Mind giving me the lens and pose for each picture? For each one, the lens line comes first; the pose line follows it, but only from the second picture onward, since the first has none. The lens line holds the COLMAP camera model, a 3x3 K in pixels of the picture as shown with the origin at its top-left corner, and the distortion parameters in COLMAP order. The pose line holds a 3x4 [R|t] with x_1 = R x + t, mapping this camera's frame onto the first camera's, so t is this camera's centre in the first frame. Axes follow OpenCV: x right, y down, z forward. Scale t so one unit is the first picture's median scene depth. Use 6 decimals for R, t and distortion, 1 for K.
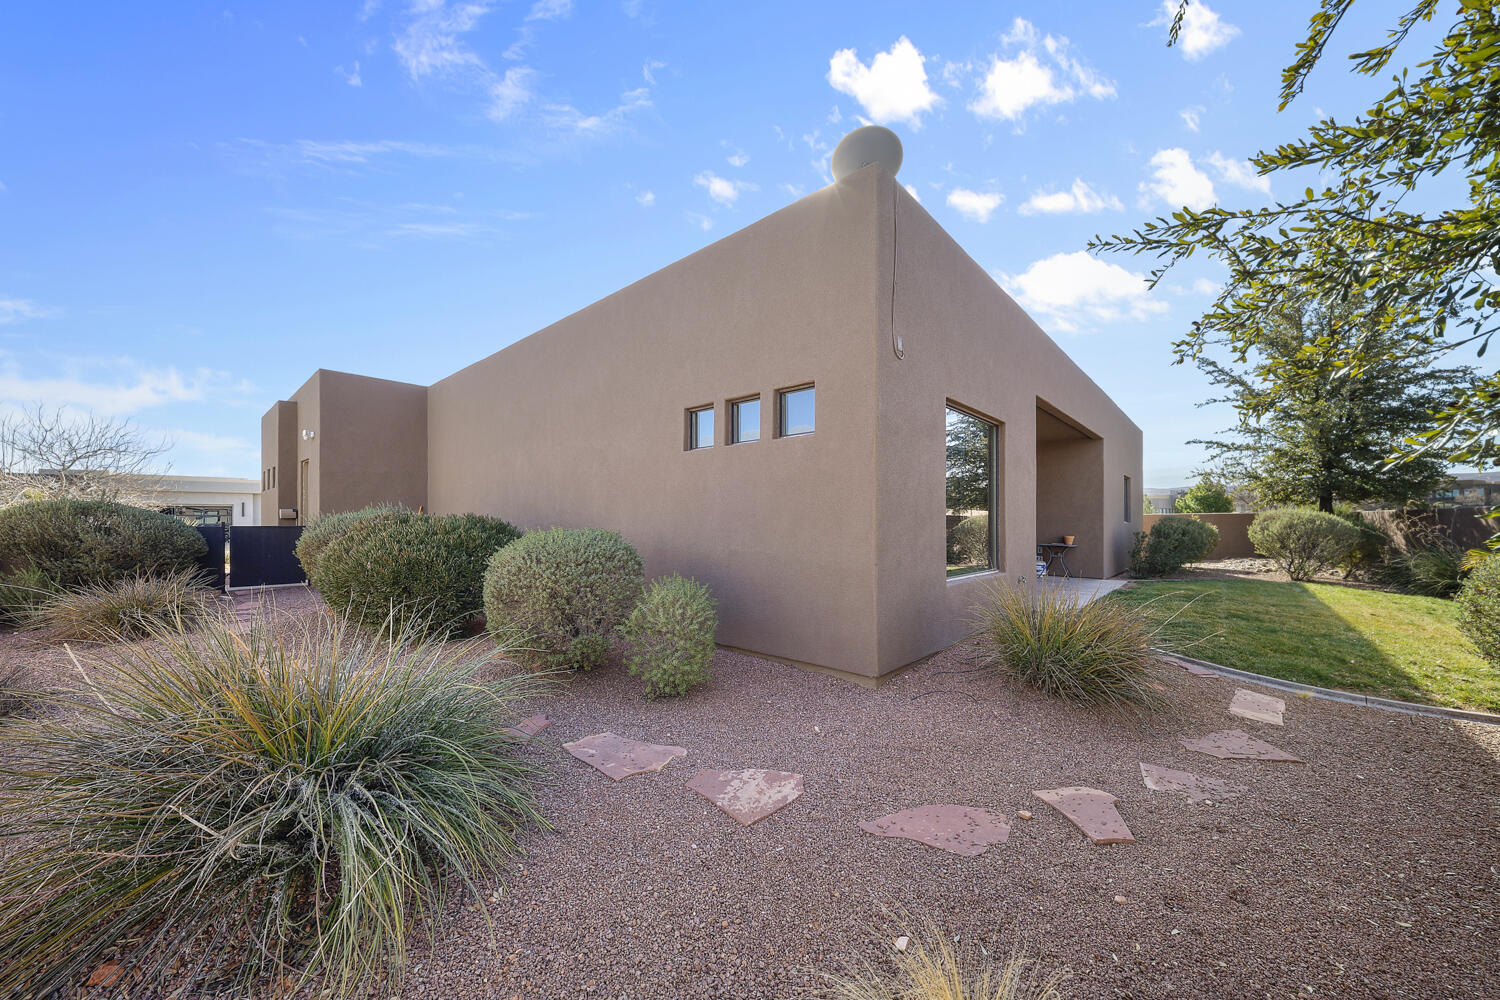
lens RADIAL K [[524.3, 0, 751.4], [0, 524.3, 521.4], [0, 0, 1]] dist [0.003889, -0.004052]
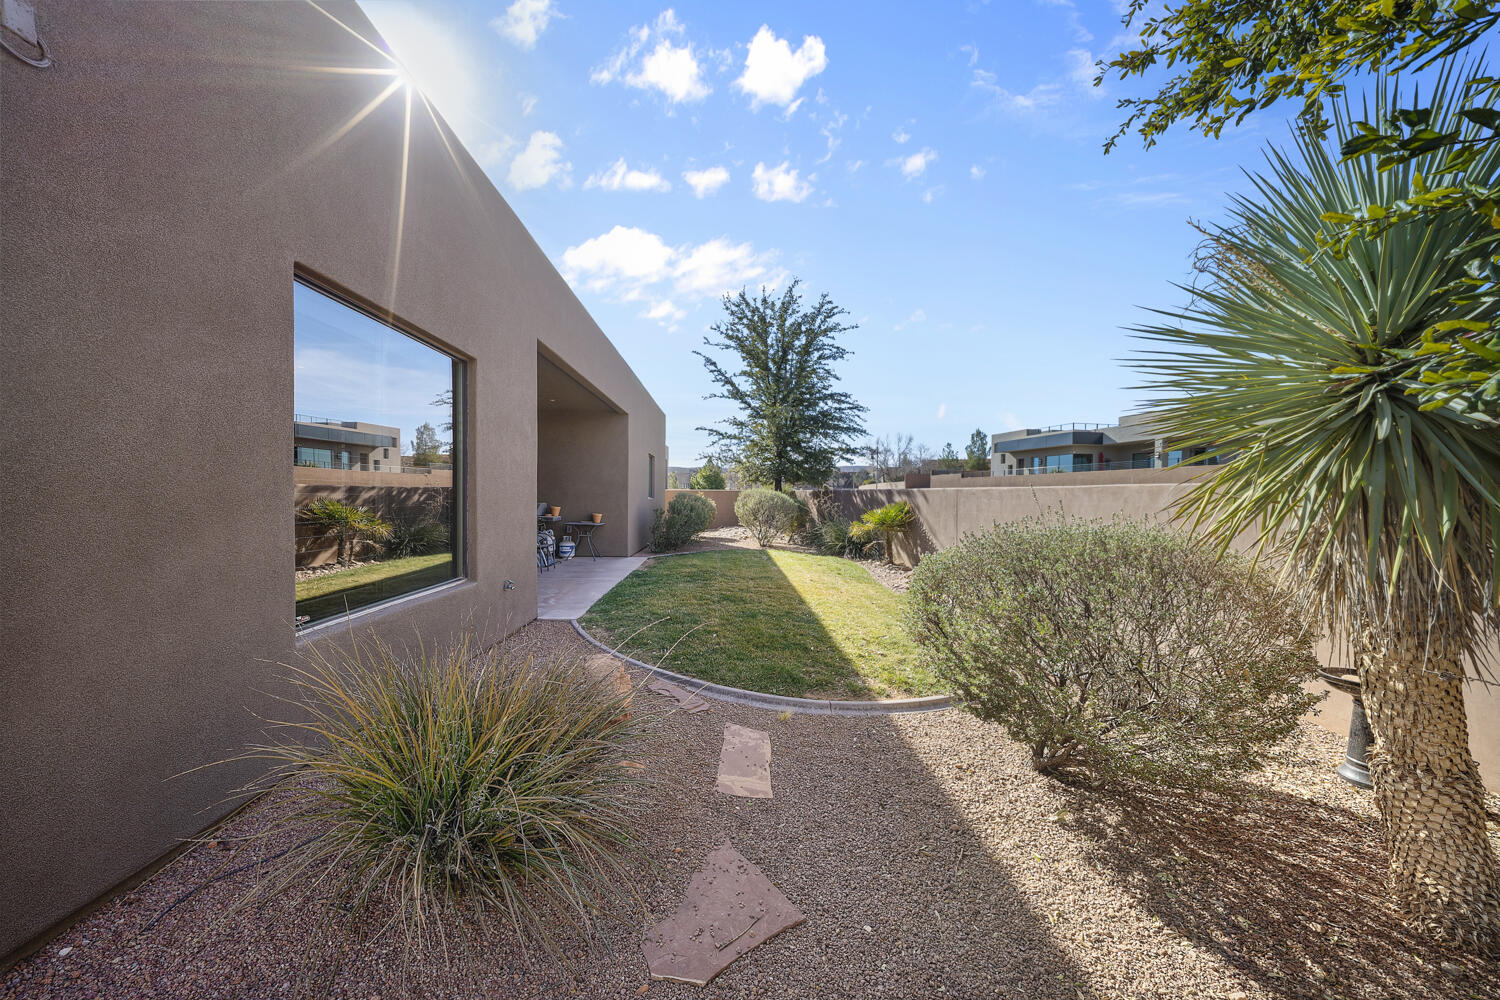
lens RADIAL K [[524.3, 0, 747.1], [0, 524.3, 496.8], [0, 0, 1]] dist [0.003889, -0.004052]
pose [[0.708255, 0.003802, 0.705946, 0.126698], [-0.009962, 0.999940, 0.004610, -0.009138], [-0.705886, -0.010298, 0.708251, 0.136952]]
